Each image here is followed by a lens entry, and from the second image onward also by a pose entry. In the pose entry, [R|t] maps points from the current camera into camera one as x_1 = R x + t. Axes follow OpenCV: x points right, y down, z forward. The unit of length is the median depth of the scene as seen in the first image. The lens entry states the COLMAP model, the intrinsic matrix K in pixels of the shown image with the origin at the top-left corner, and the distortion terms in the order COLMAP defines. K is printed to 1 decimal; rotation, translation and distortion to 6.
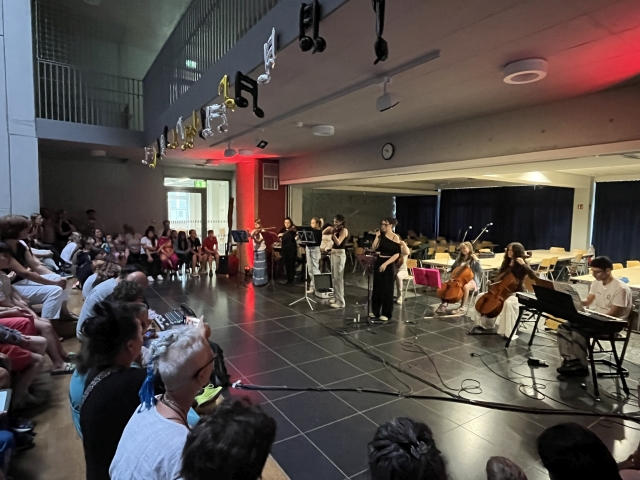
lens RADIAL K [[377.2, 0, 317.0], [0, 377.2, 242.4], [0, 0, 1]] dist [-0.001289, -0.001461]
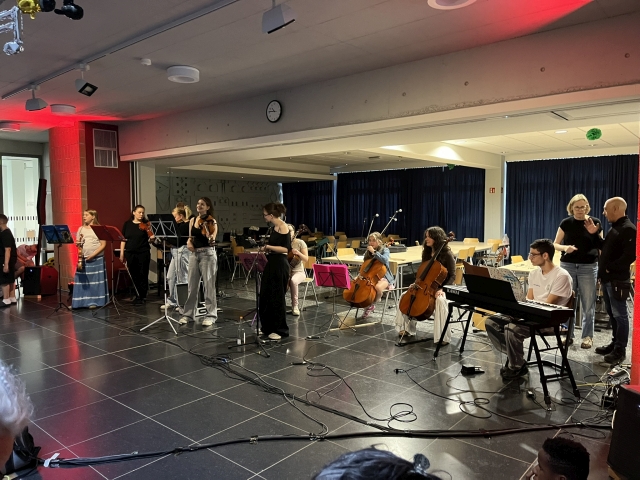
lens RADIAL K [[480.9, 0, 314.6], [0, 480.9, 237.5], [0, 0, 1]] dist [0.066690, -0.080571]
pose [[0.961864, -0.034664, 0.271322, -0.002948], [0.040220, 0.999079, -0.014944, 0.025488], [-0.270554, 0.025287, 0.962373, 0.066945]]
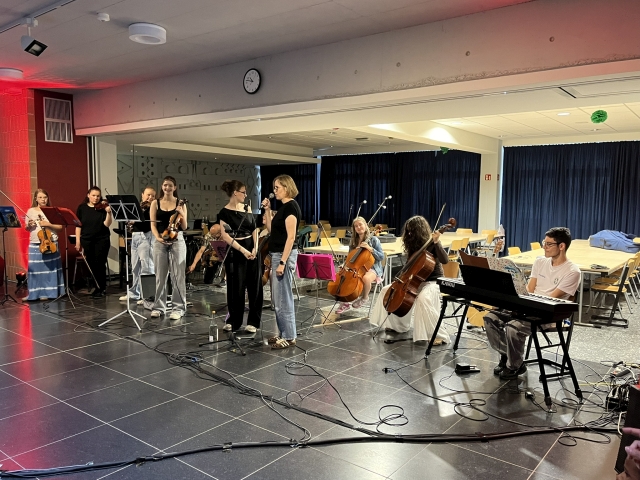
lens RADIAL K [[521.2, 0, 322.0], [0, 521.2, 247.2], [0, 0, 1]] dist [0.065221, -0.077504]
pose [[0.946898, -0.034921, 0.319631, -0.000272], [0.028679, 0.999295, 0.024215, 0.030994], [-0.320252, -0.013763, 0.947233, 0.087454]]
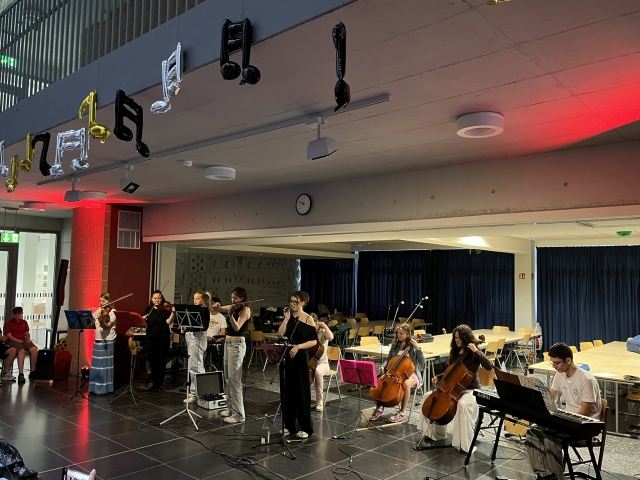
lens RADIAL K [[521.2, 0, 322.0], [0, 521.2, 247.2], [0, 0, 1]] dist [0.065221, -0.077504]
pose [[0.965969, 0.020566, 0.257840, -0.045978], [0.015160, 0.990619, -0.135810, -0.012341], [-0.258214, 0.135097, 0.956595, -0.001972]]
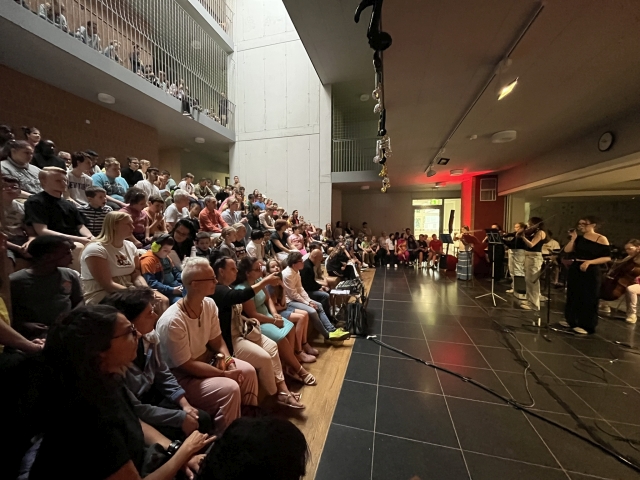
lens RADIAL K [[259.3, 0, 320.0], [0, 259.3, 240.0], [0, 0, 1]] dist [-0.000728, -0.000124]
pose [[0.668590, 0.025493, -0.743194, 0.197960], [-0.050088, 0.998686, -0.010803, 0.024703], [0.741942, 0.044448, 0.668989, 0.124125]]
